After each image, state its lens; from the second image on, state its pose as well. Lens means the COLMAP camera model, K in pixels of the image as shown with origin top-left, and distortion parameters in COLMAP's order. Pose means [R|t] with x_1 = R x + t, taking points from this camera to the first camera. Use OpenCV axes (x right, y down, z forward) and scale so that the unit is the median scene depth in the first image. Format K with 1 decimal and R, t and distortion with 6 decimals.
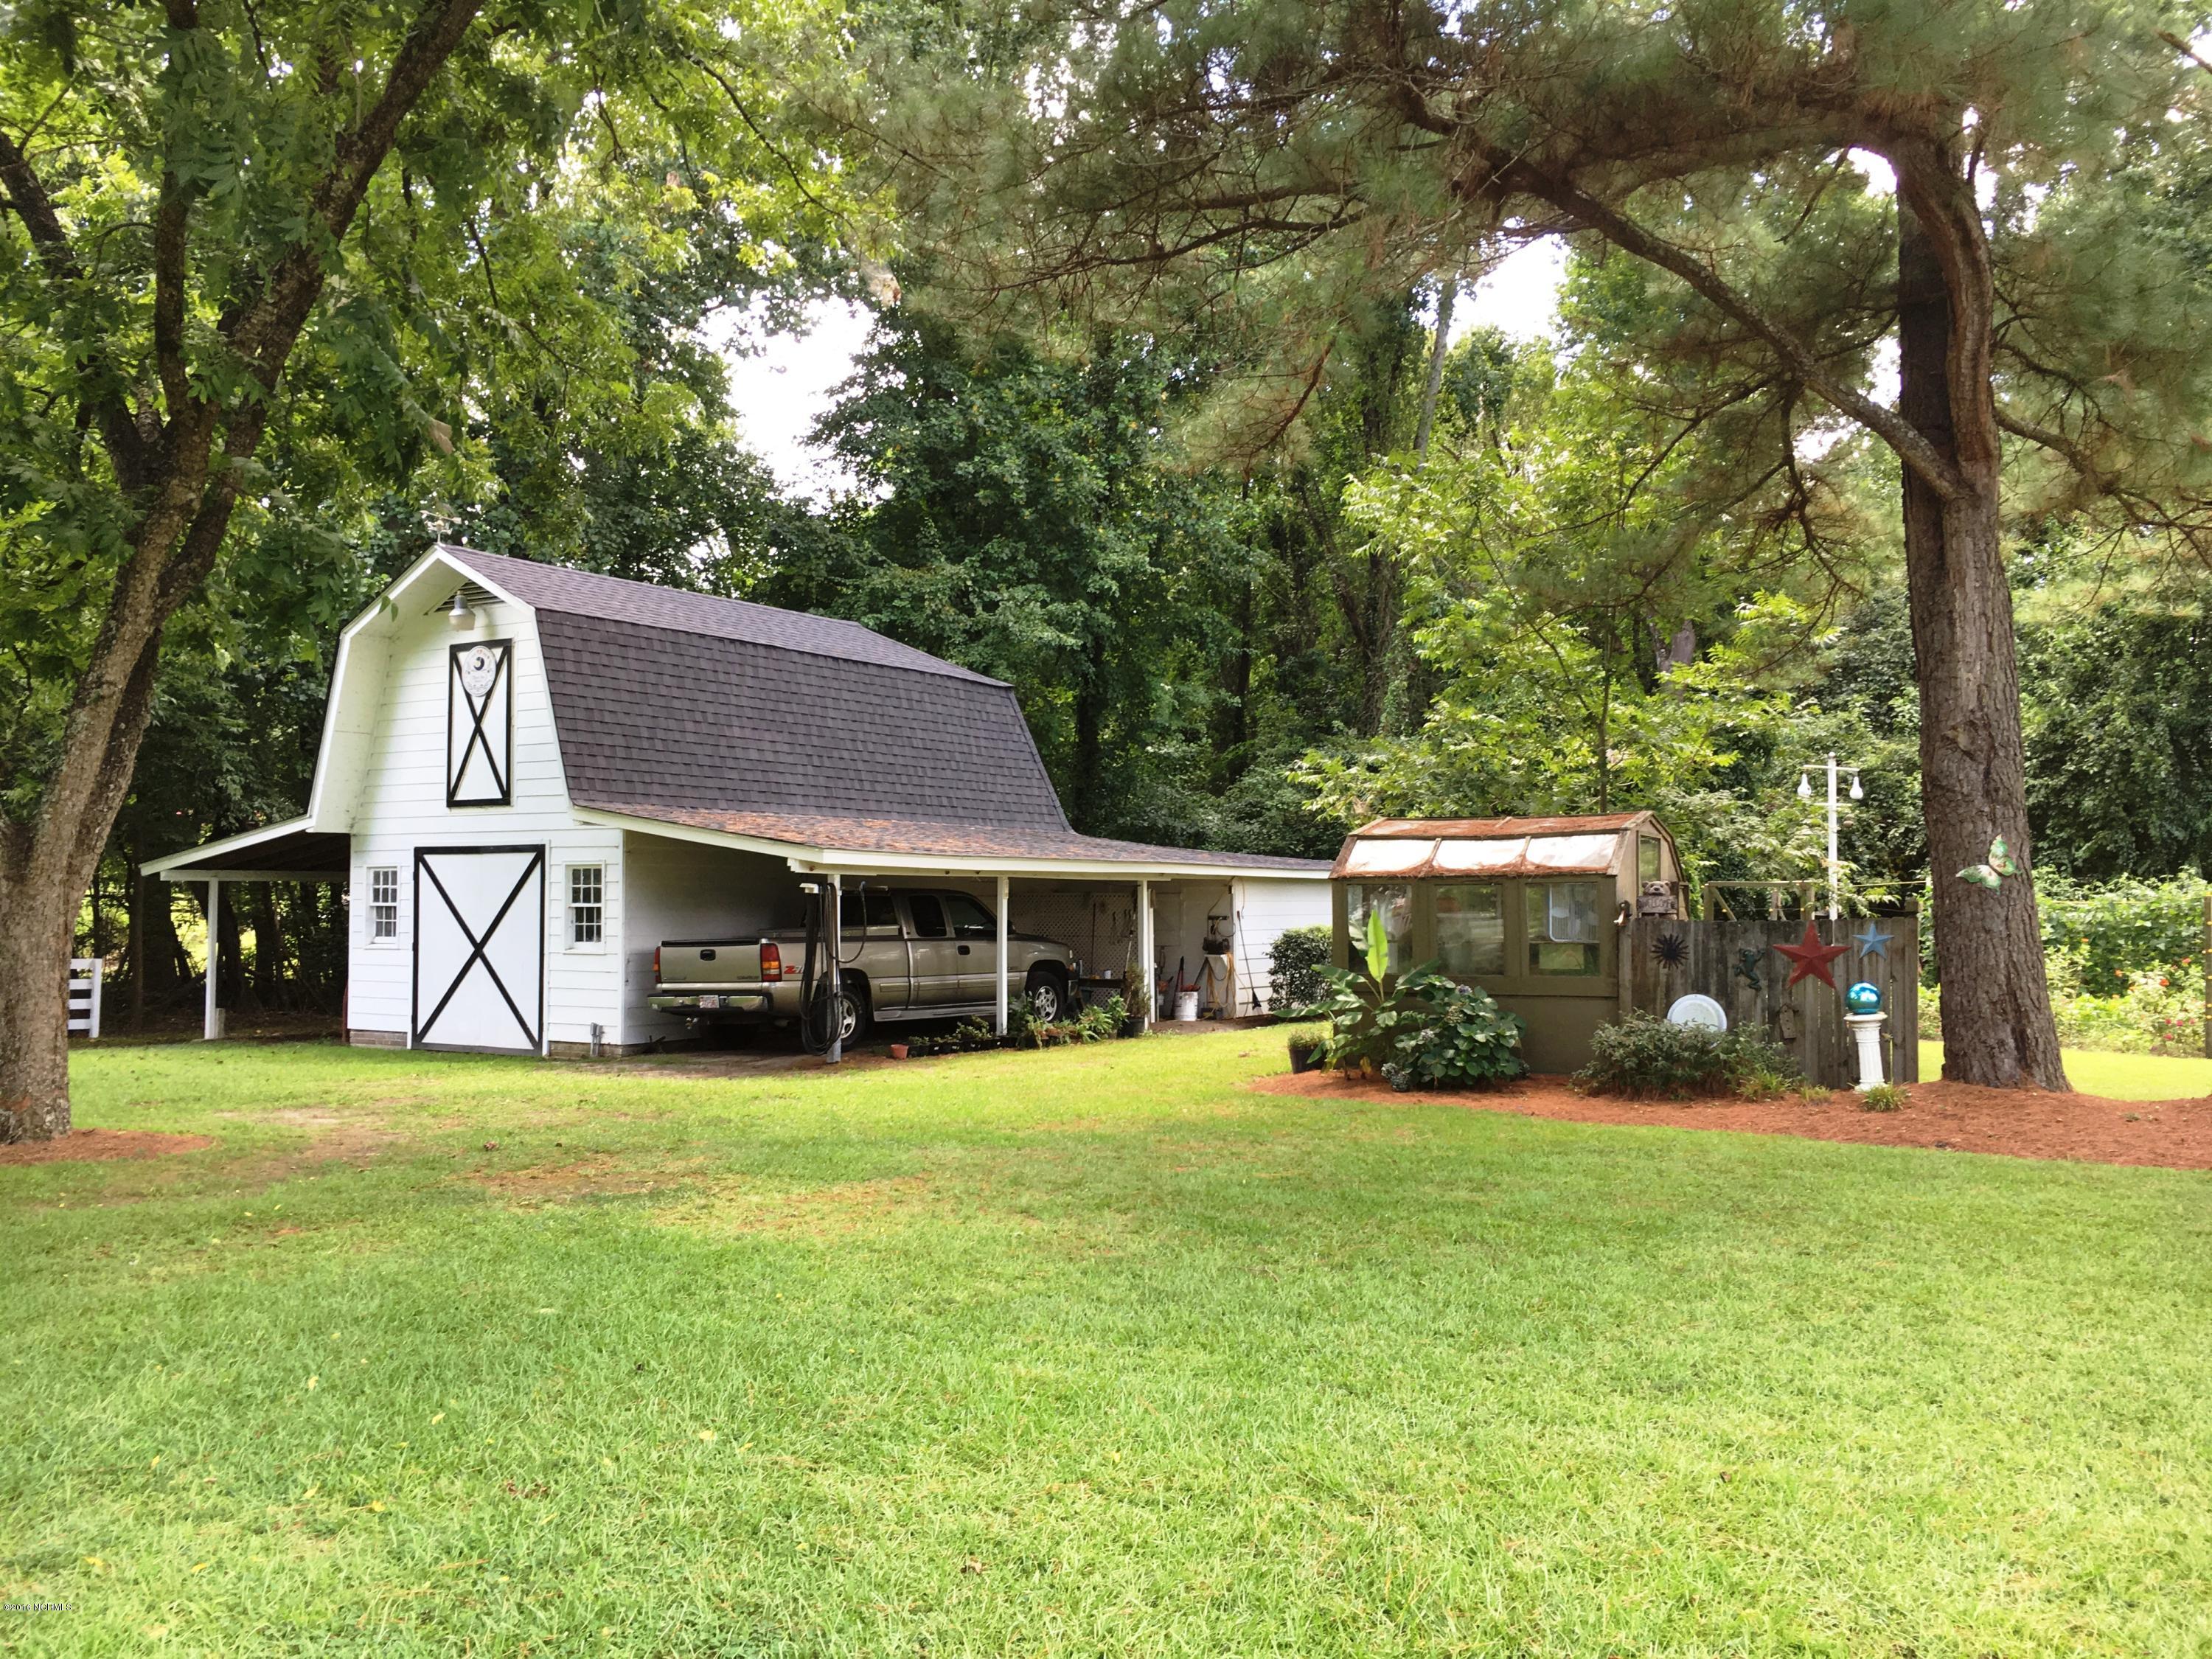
lens RADIAL K [[1827.6, 0, 1114.2], [0, 1827.6, 828.2], [0, 0, 1]] dist [-0.003758, 0.001962]
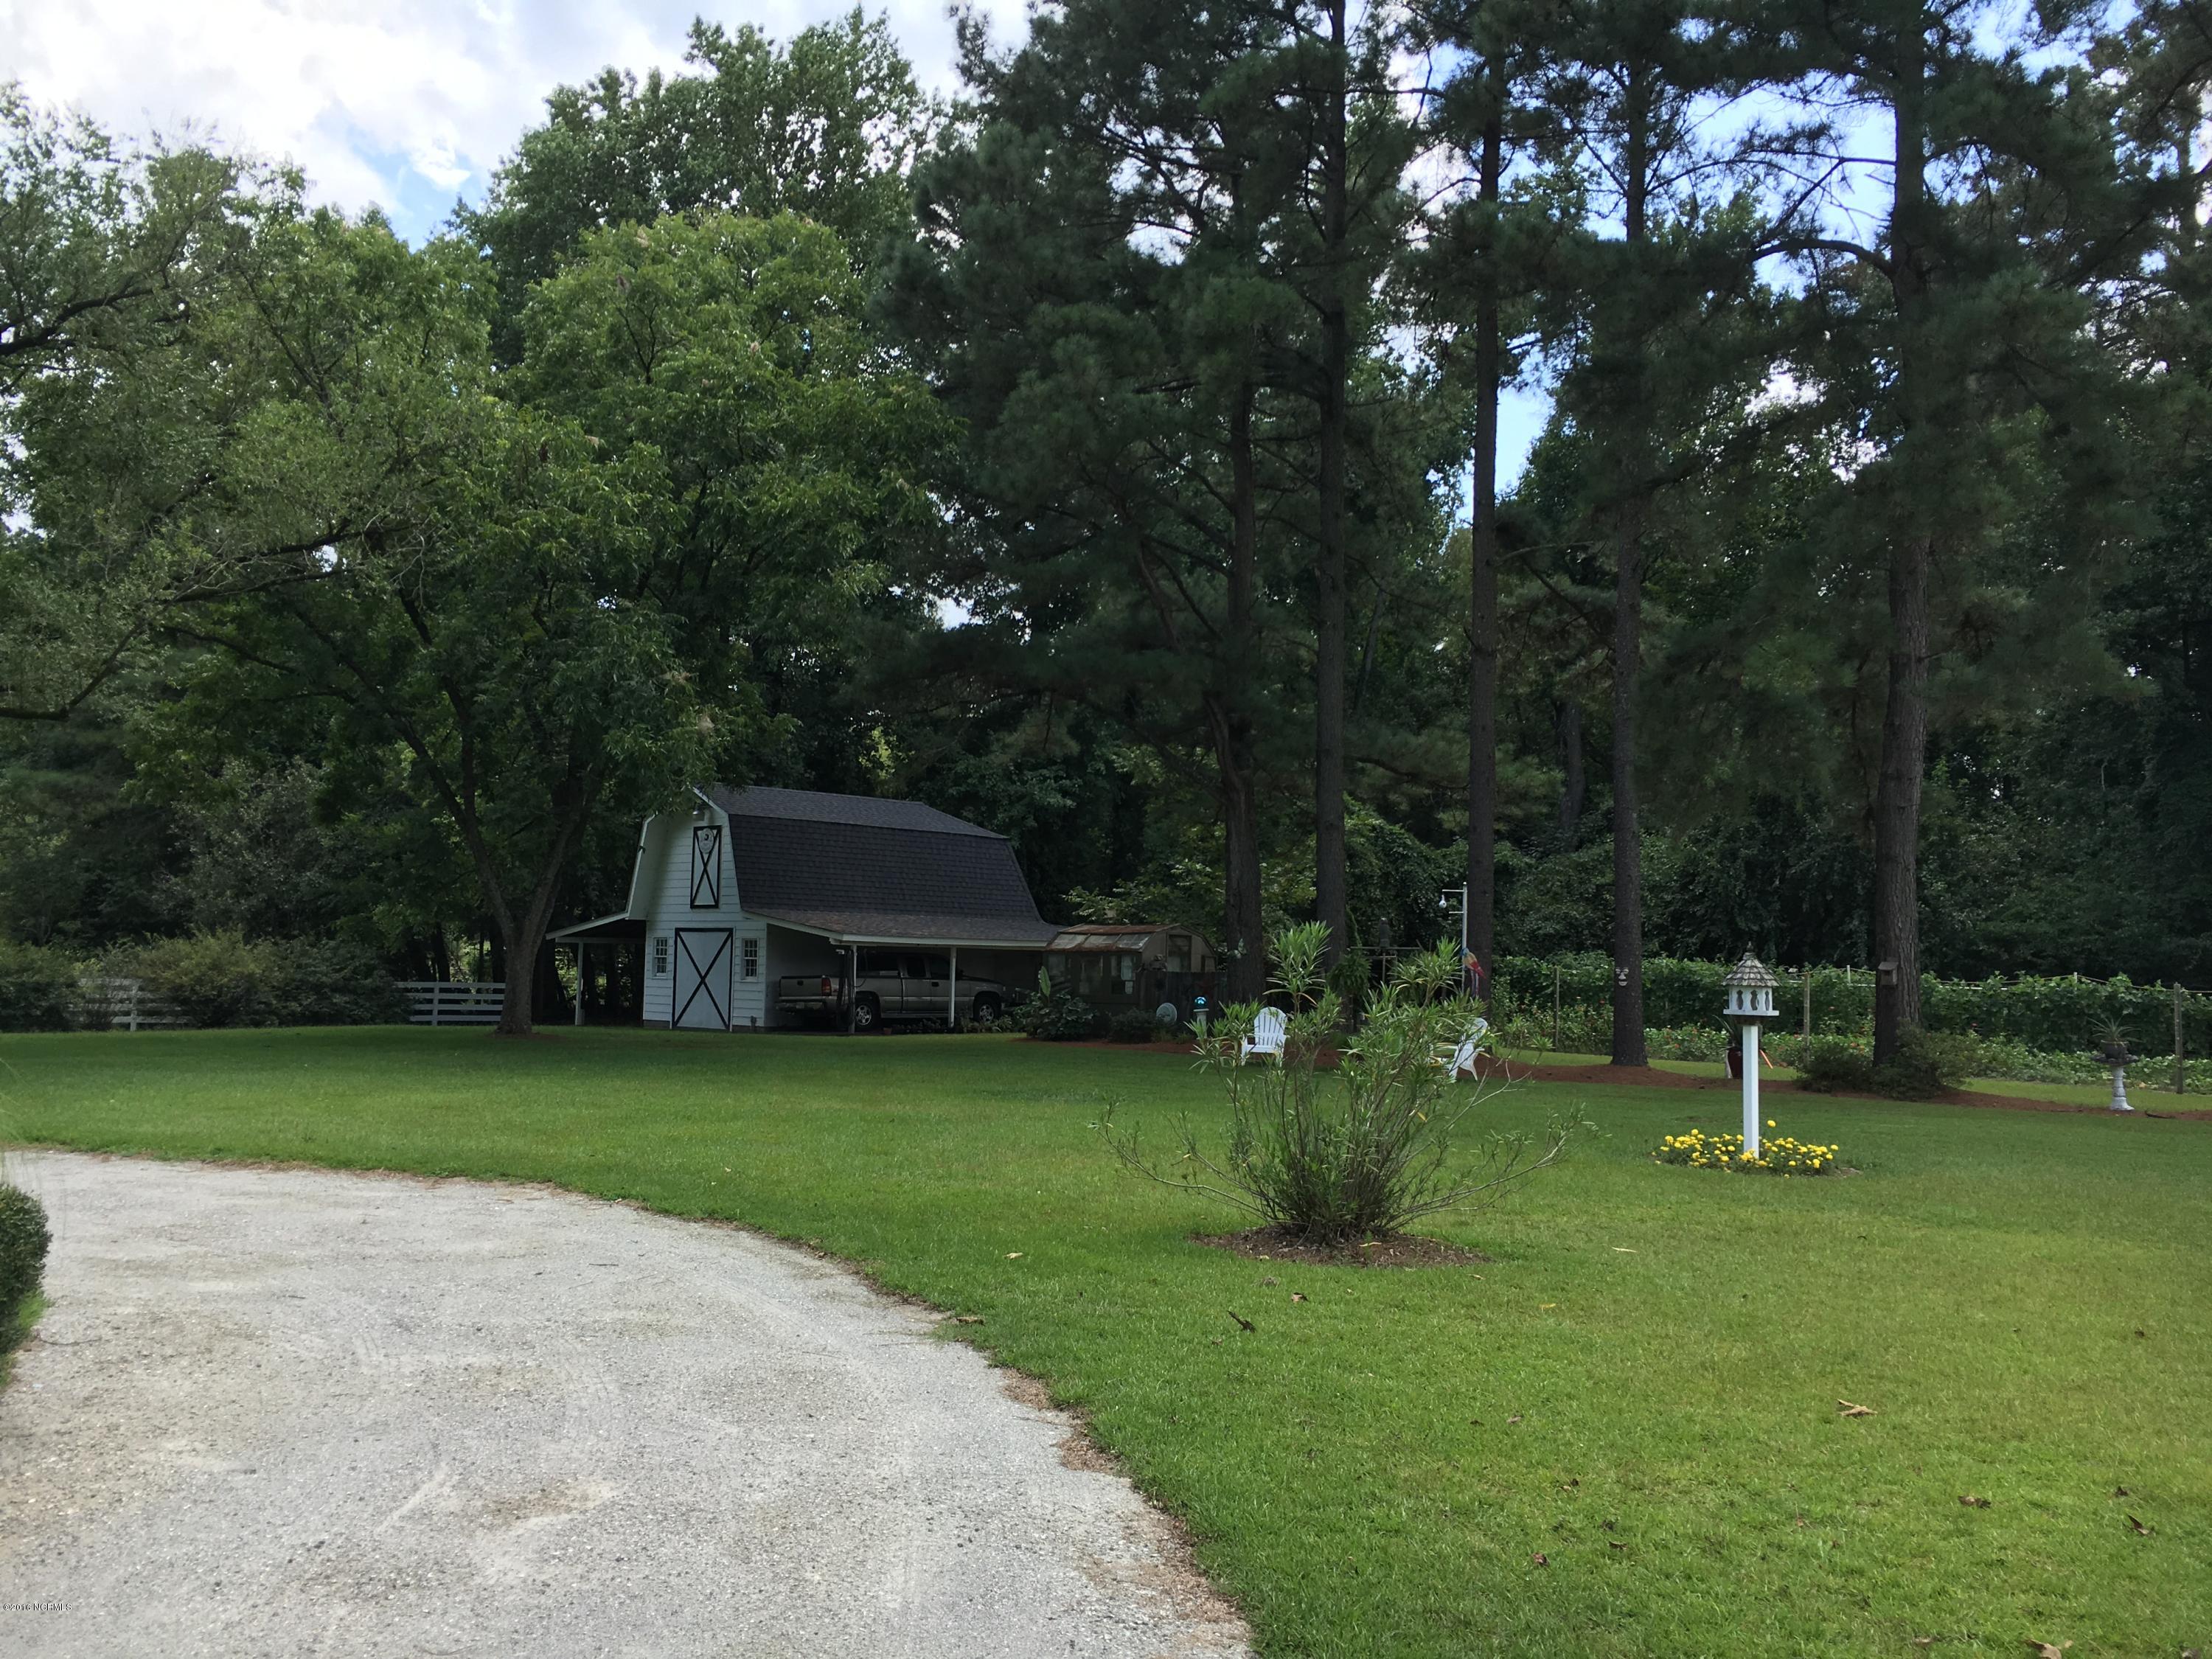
lens RADIAL K [[1827.6, 0, 1100.6], [0, 1827.6, 830.2], [0, 0, 1]] dist [-0.003758, 0.001962]
pose [[0.983384, 0.002905, -0.181513, 0.455213], [-0.009209, 0.999383, -0.033898, -0.034578], [0.181302, 0.035006, 0.982804, -0.919010]]
